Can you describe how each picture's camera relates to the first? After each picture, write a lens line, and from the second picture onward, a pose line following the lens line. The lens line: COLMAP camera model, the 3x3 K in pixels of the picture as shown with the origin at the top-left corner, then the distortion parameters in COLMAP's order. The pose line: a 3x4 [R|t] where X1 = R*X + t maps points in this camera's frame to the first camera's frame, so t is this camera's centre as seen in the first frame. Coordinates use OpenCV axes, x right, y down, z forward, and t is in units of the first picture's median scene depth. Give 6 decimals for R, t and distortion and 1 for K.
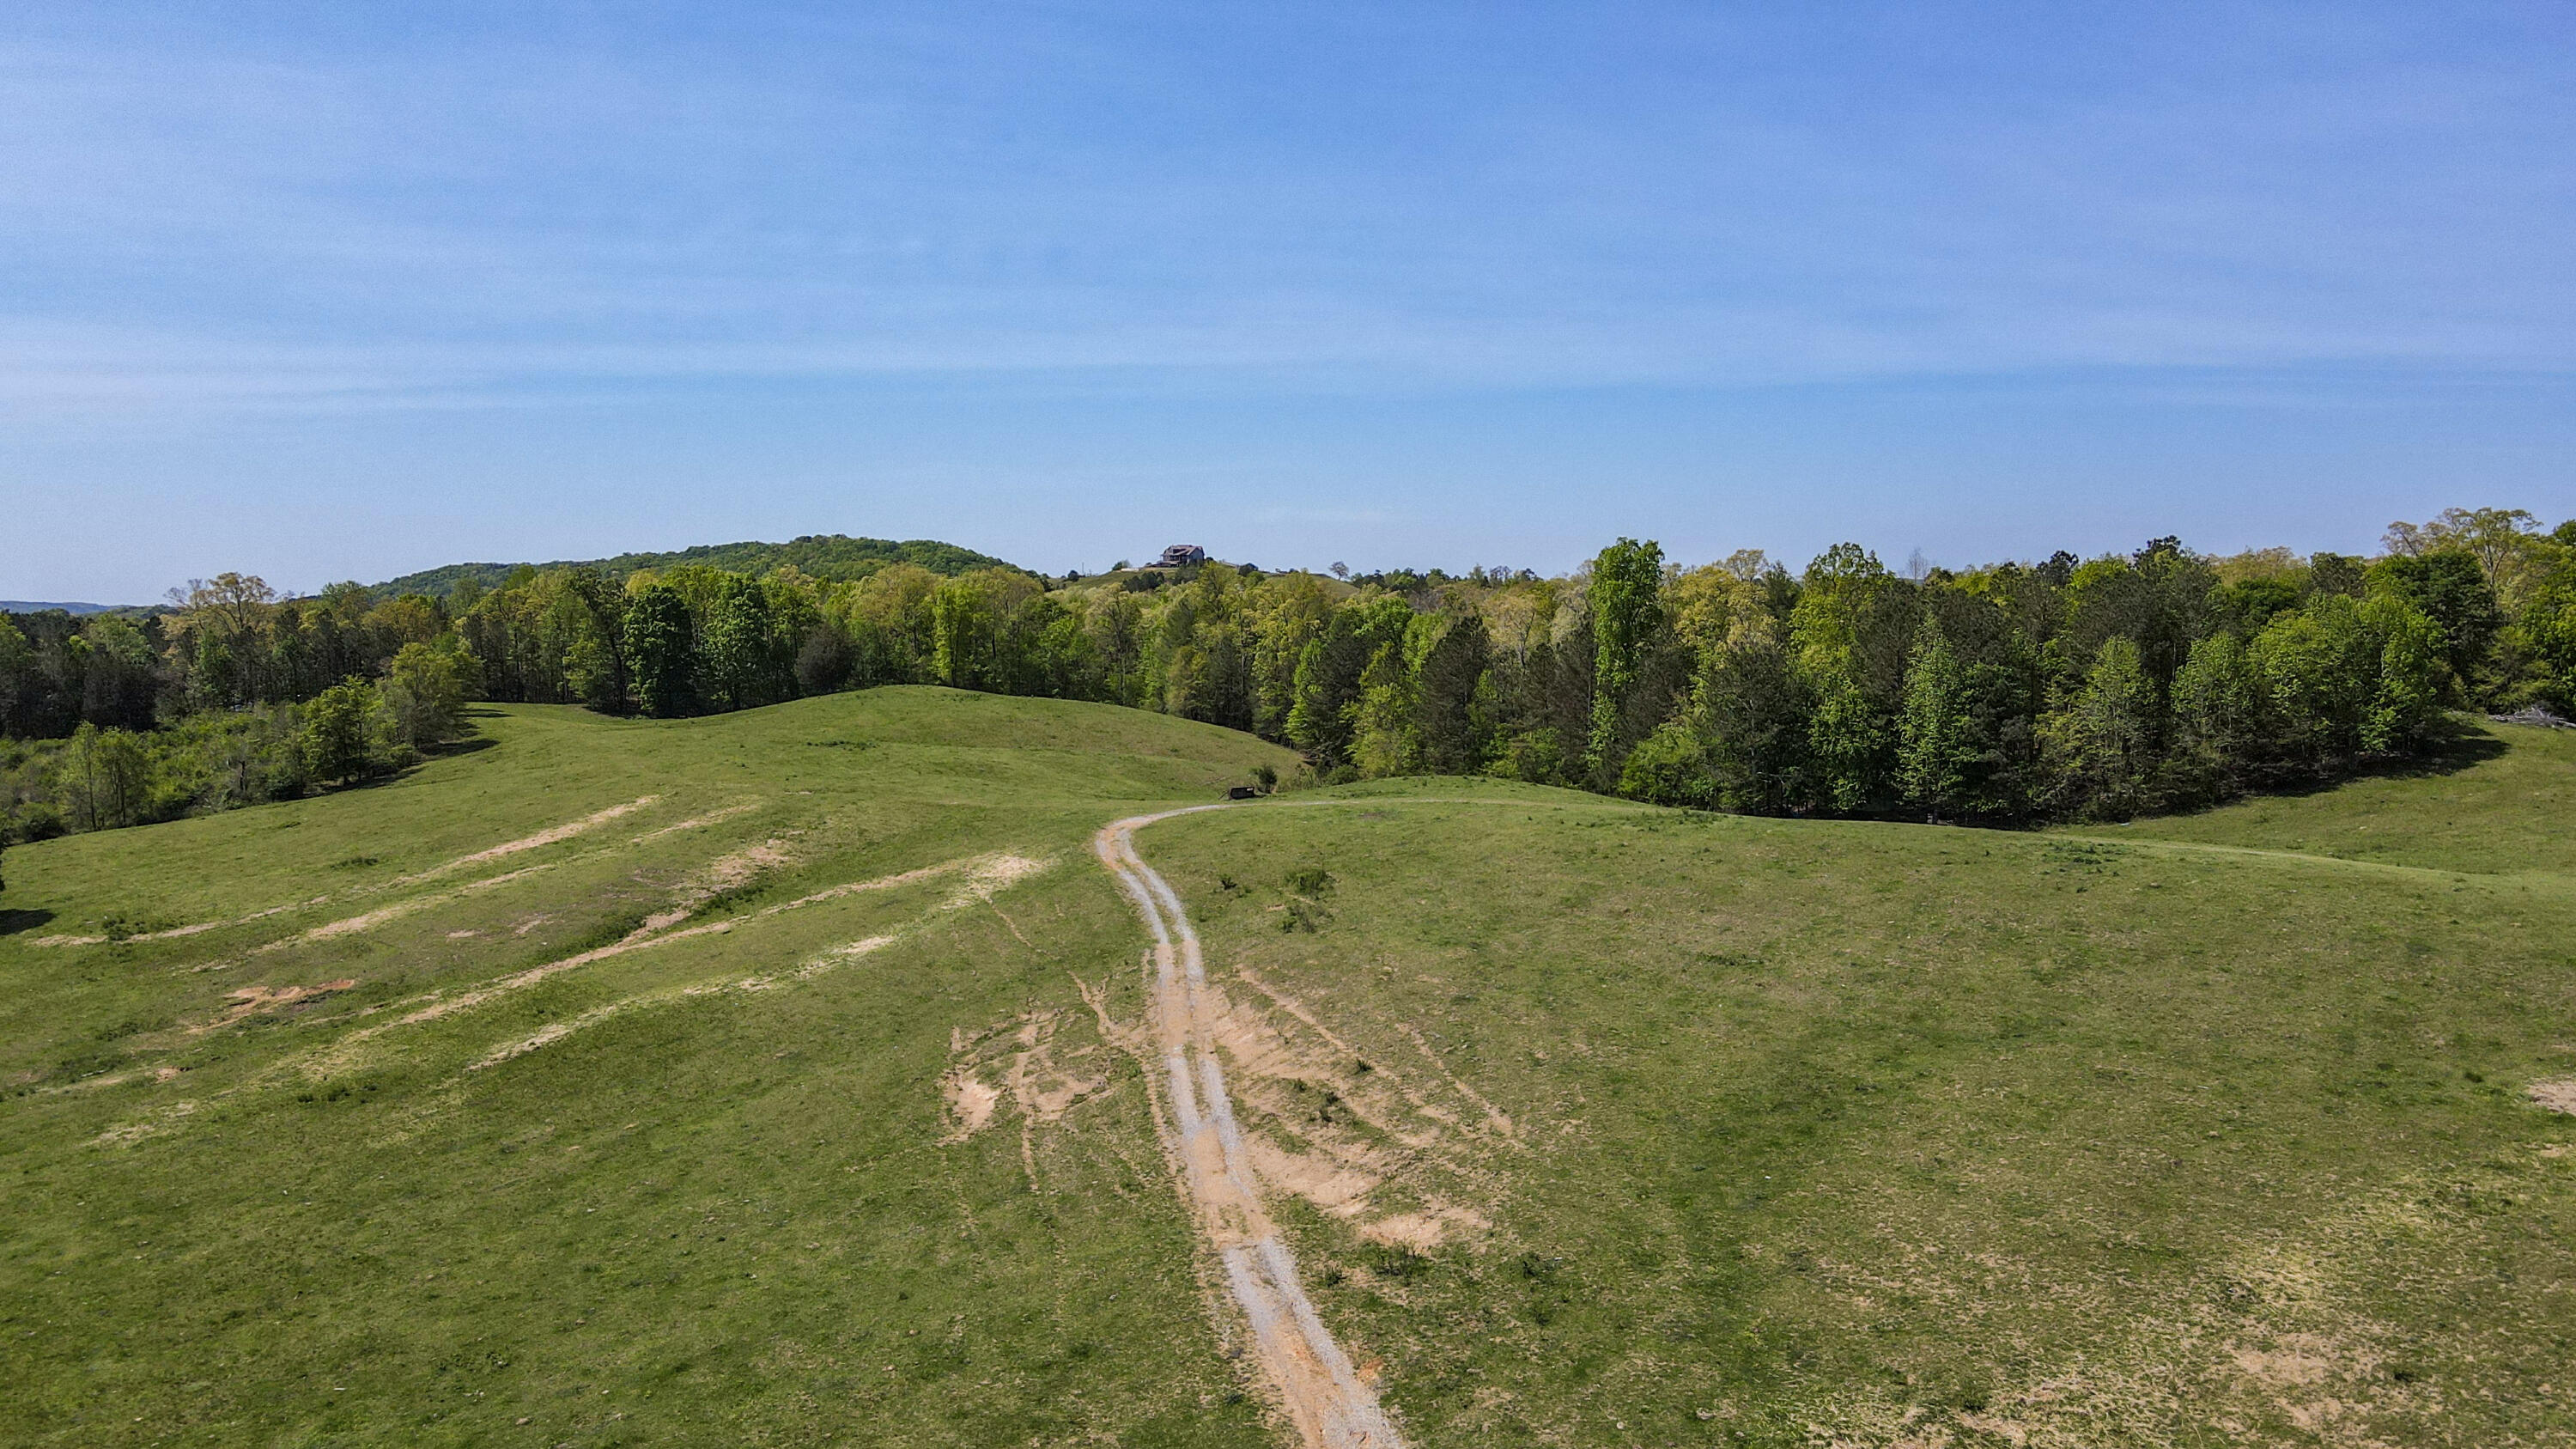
lens RADIAL K [[1900.8, 0, 1280.4], [0, 1900.8, 730.1], [0, 0, 1]] dist [-0.005527, 0.035931]
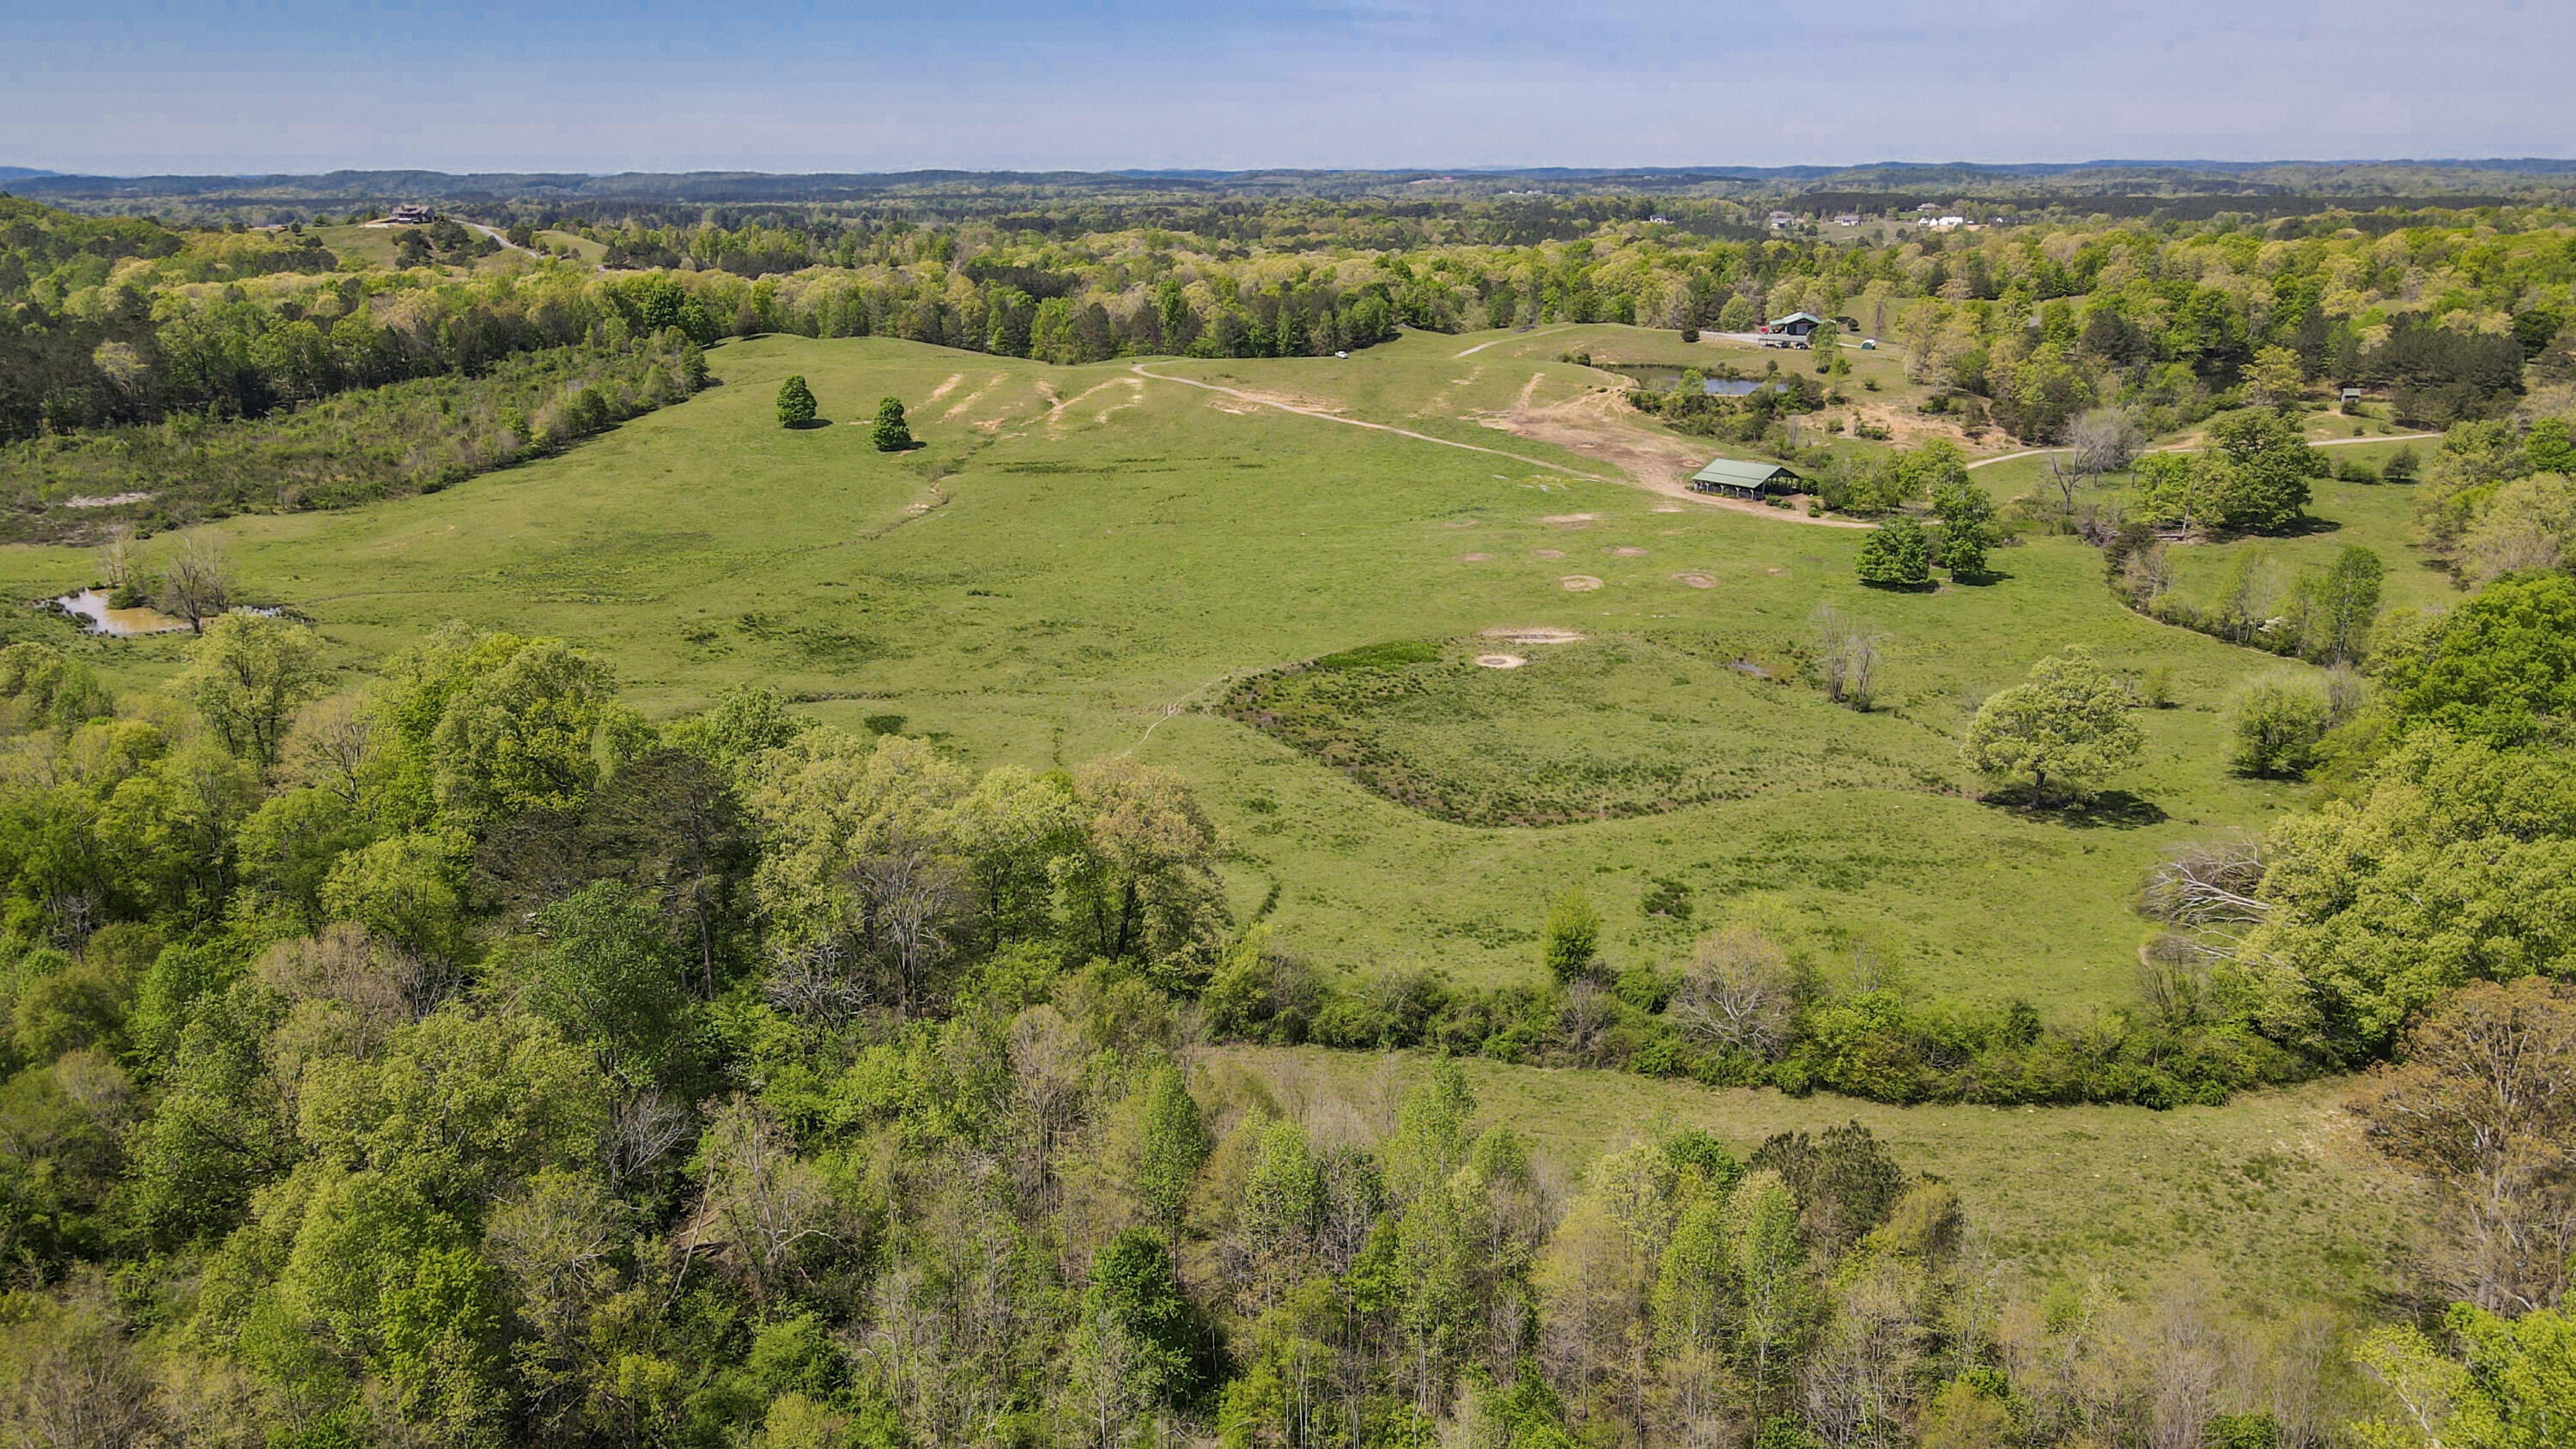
lens RADIAL K [[1895.9, 0, 1287.1], [0, 1895.9, 725.5], [0, 0, 1]] dist [-0.007827, 0.040551]
pose [[0.800007, -0.162640, 0.577526, -2.086391], [0.039941, 0.974861, 0.219207, -0.076045], [-0.598659, -0.152300, 0.786392, -2.230757]]
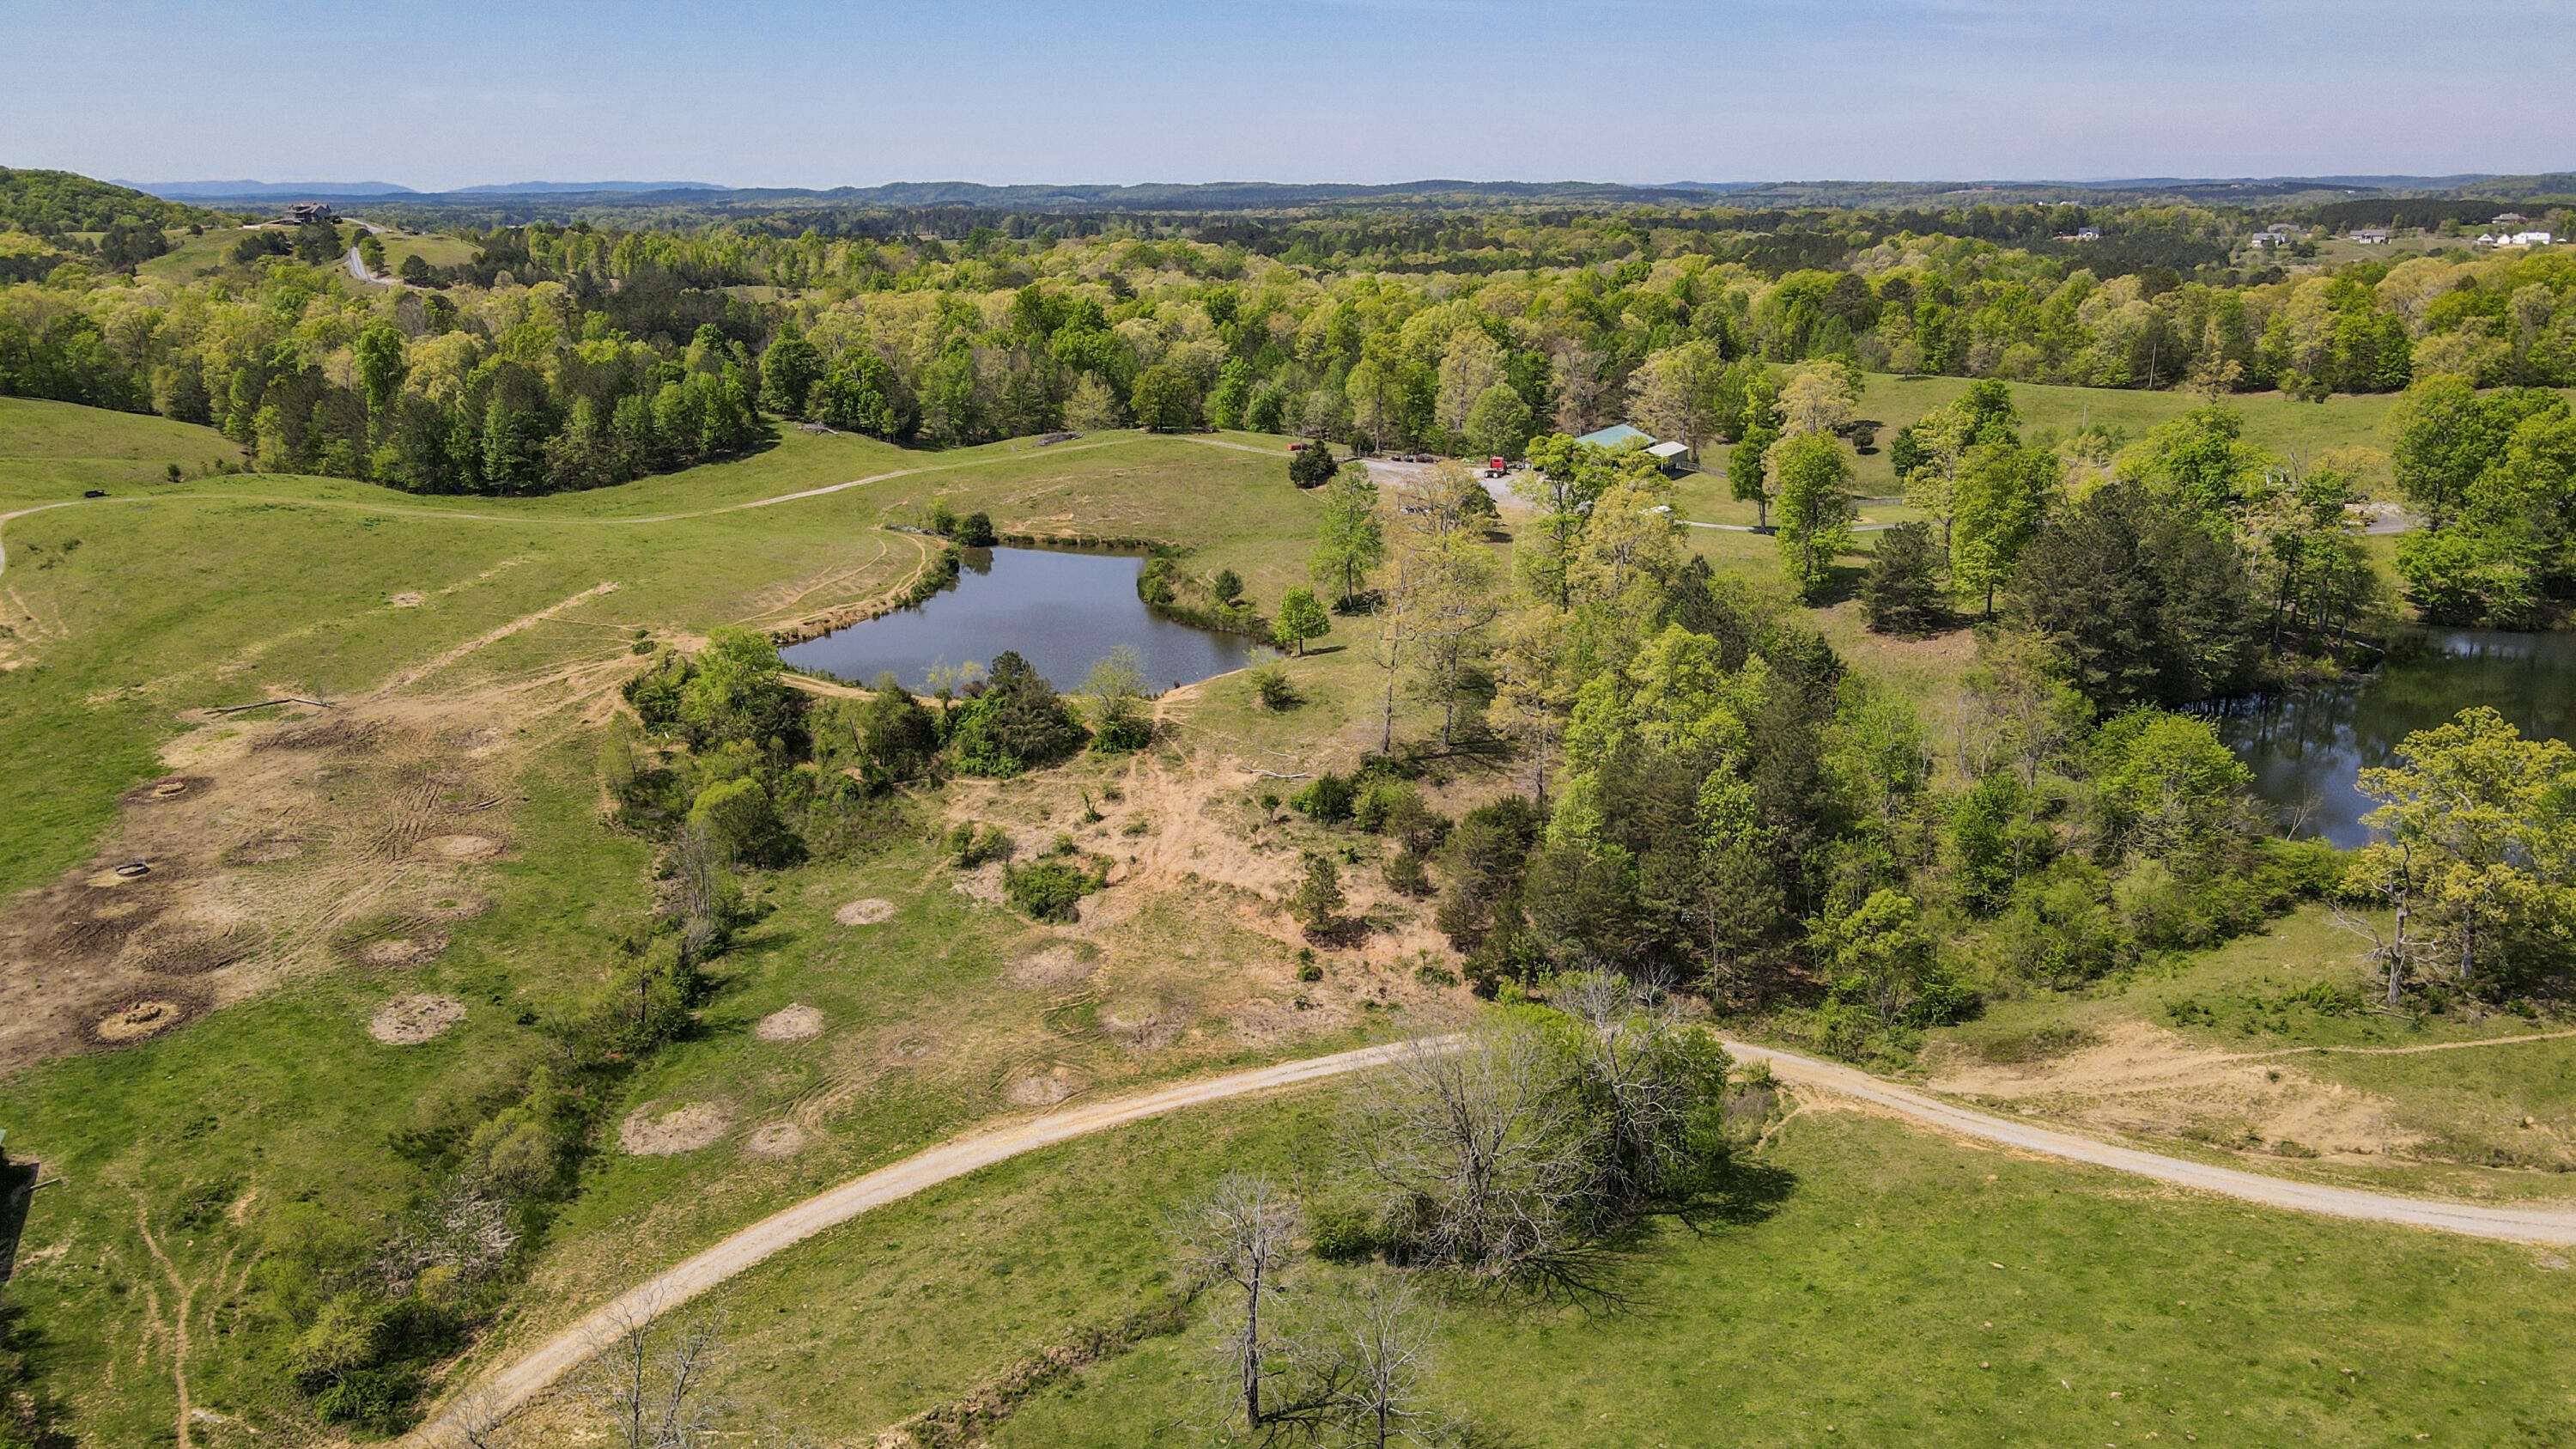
lens RADIAL K [[1900.8, 0, 1280.4], [0, 1900.8, 730.1], [0, 0, 1]] dist [-0.005527, 0.035931]
pose [[0.938621, -0.088986, 0.333275, 0.443711], [0.019527, 0.978311, 0.206218, -0.106551], [-0.344397, -0.187053, 0.920001, -1.189129]]
